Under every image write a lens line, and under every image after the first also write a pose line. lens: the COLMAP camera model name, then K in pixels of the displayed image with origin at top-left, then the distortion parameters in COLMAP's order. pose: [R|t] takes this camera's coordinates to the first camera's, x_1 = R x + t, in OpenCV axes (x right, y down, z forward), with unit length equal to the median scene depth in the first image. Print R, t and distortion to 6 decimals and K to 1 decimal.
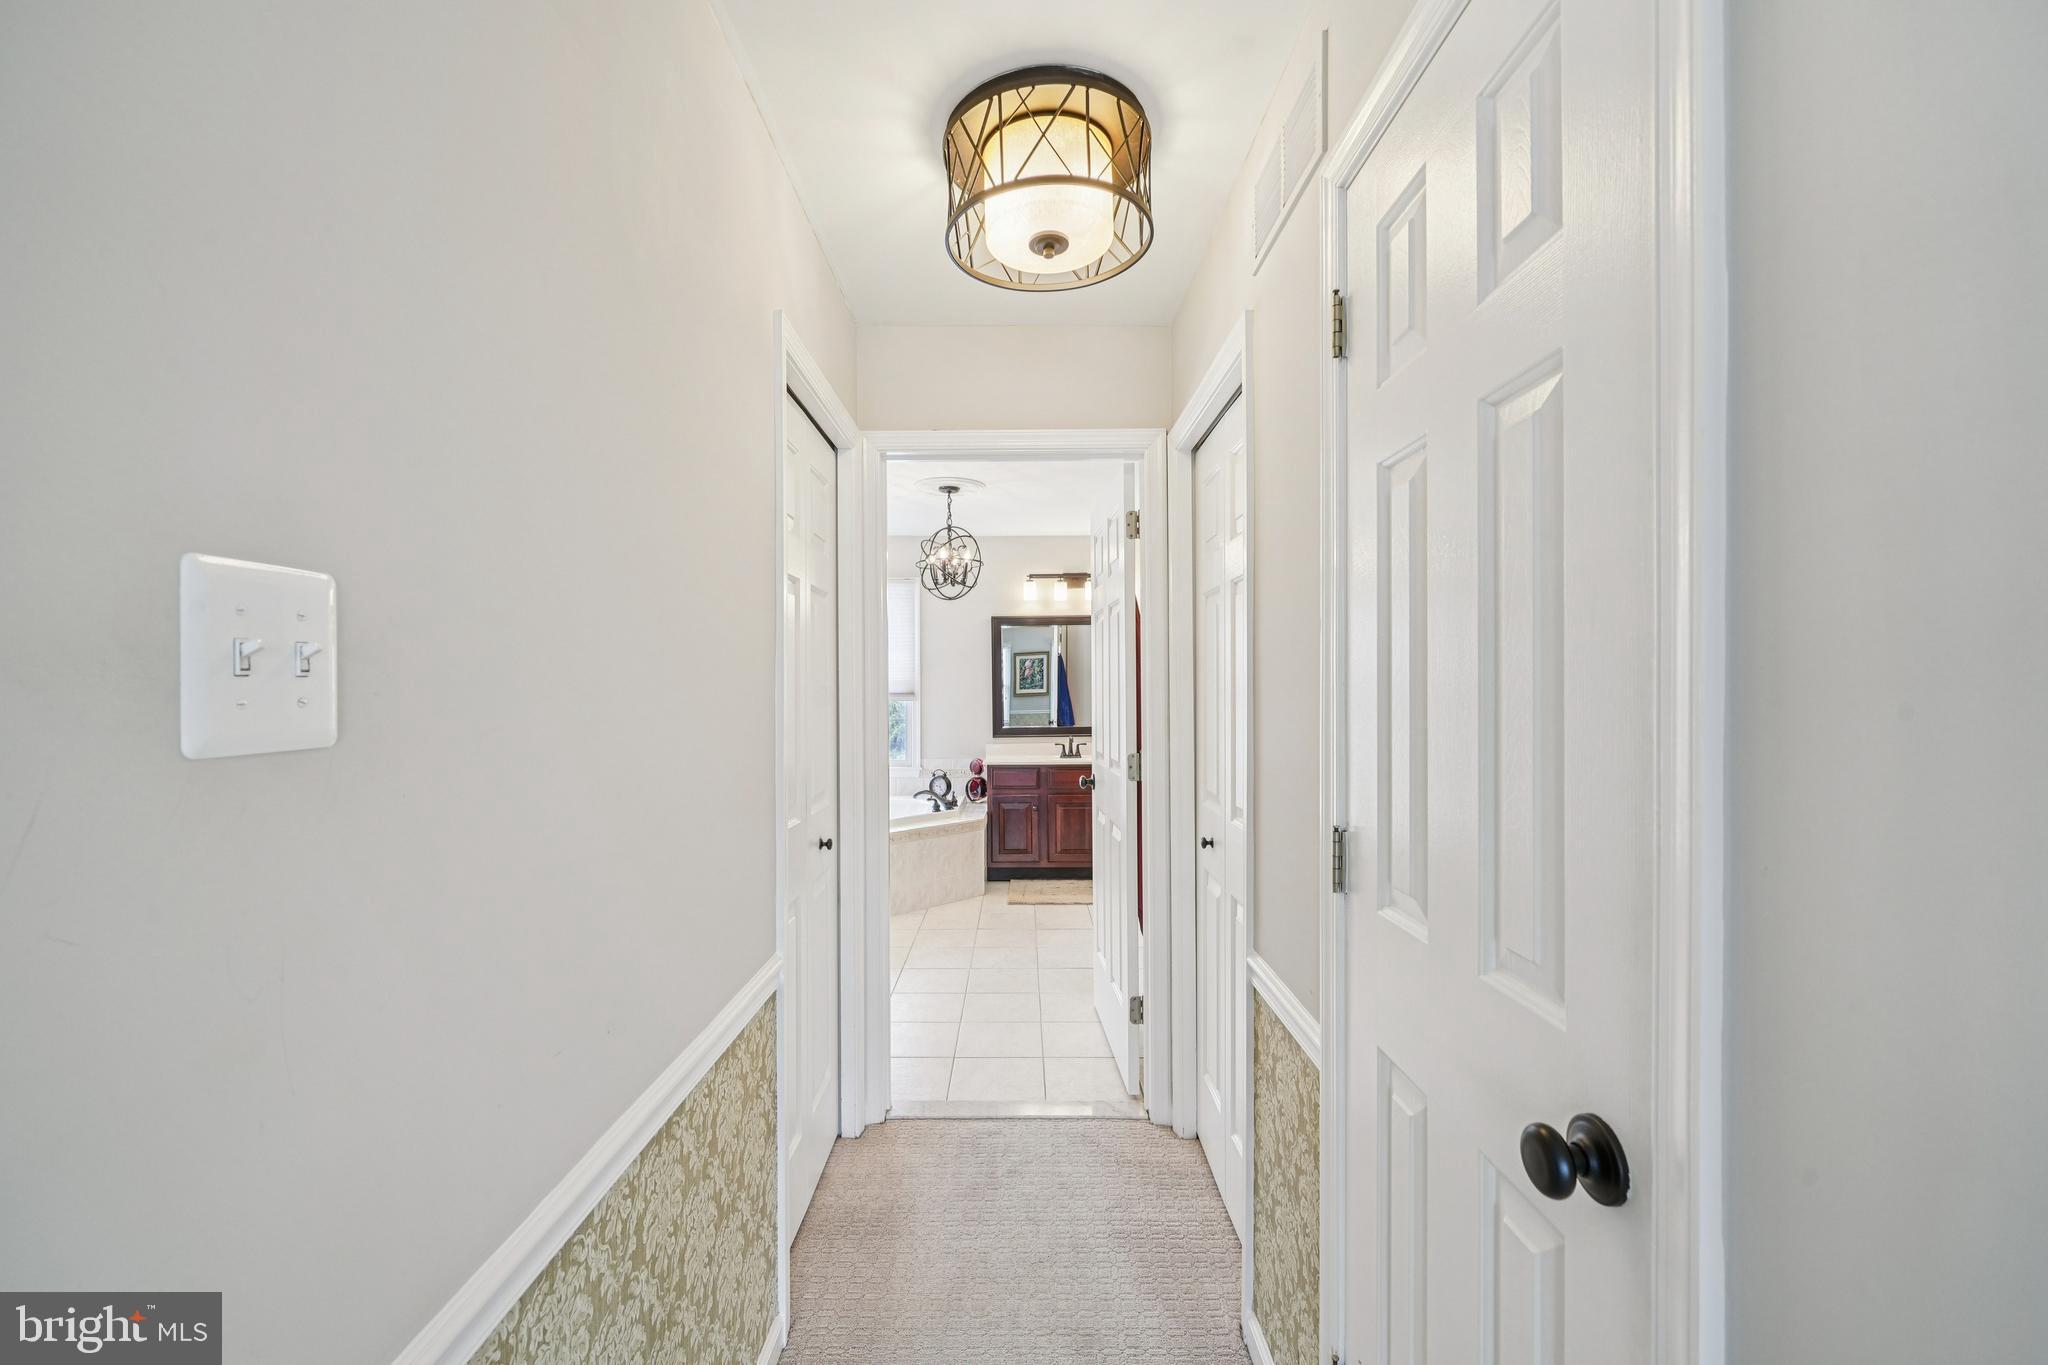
lens RADIAL K [[827.3, 0, 1024.9], [0, 827.3, 682.2], [0, 0, 1]] dist [-0.002285, -0.000036]
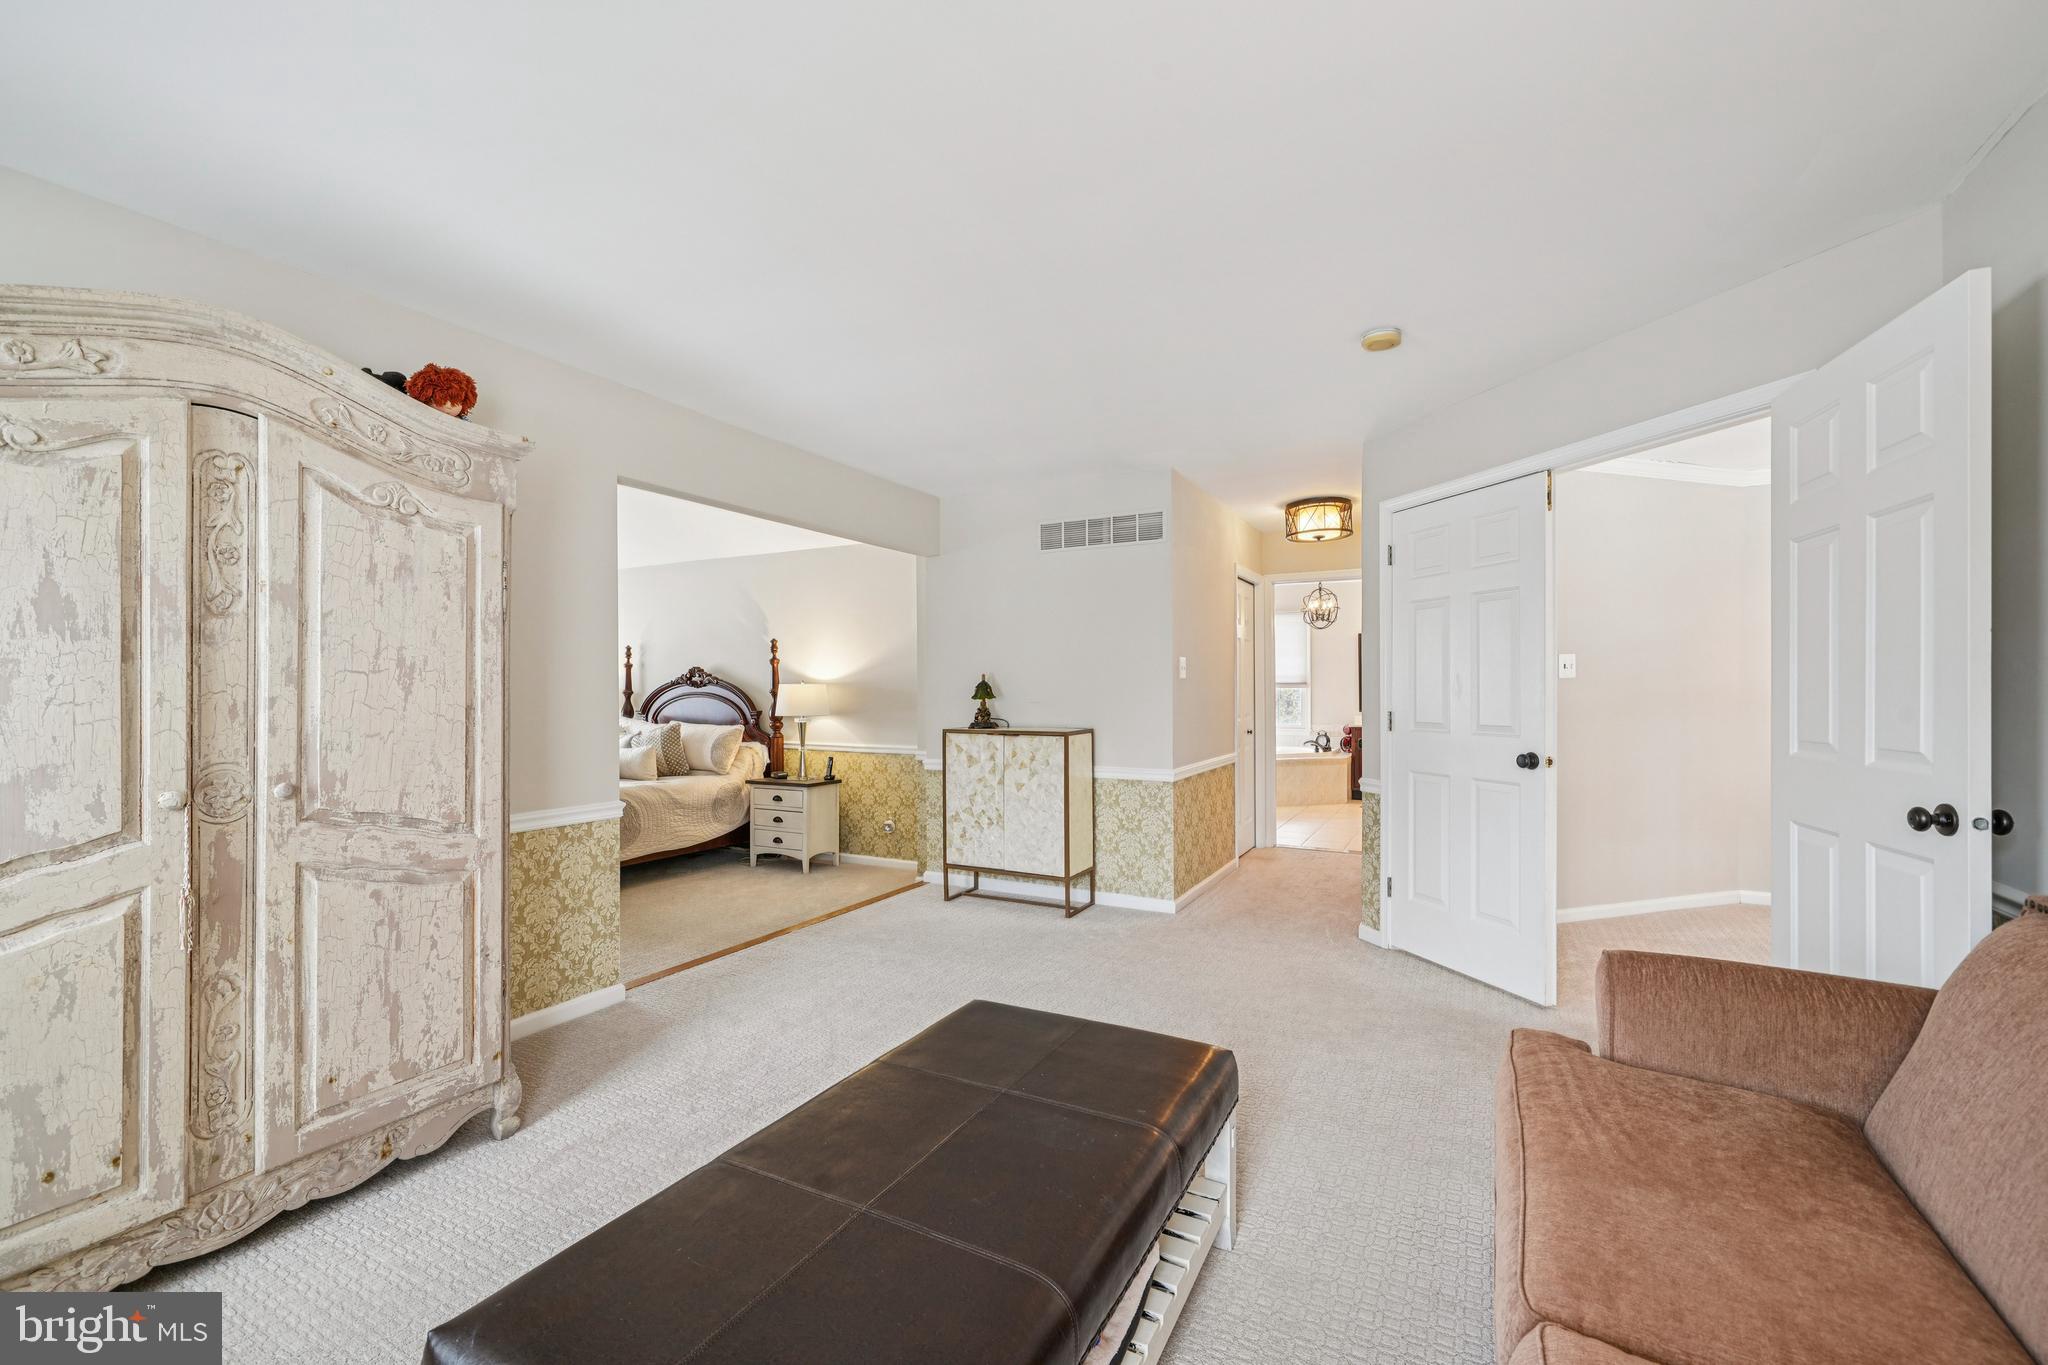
lens RADIAL K [[827.3, 0, 1029.2], [0, 827.3, 684.4], [0, 0, 1]] dist [-0.002285, -0.000036]
pose [[0.876647, -0.000983, -0.481133, 0.205856], [0.000738, 0.999999, -0.000698, 0.019801], [0.481134, 0.000257, 0.876647, -0.825155]]
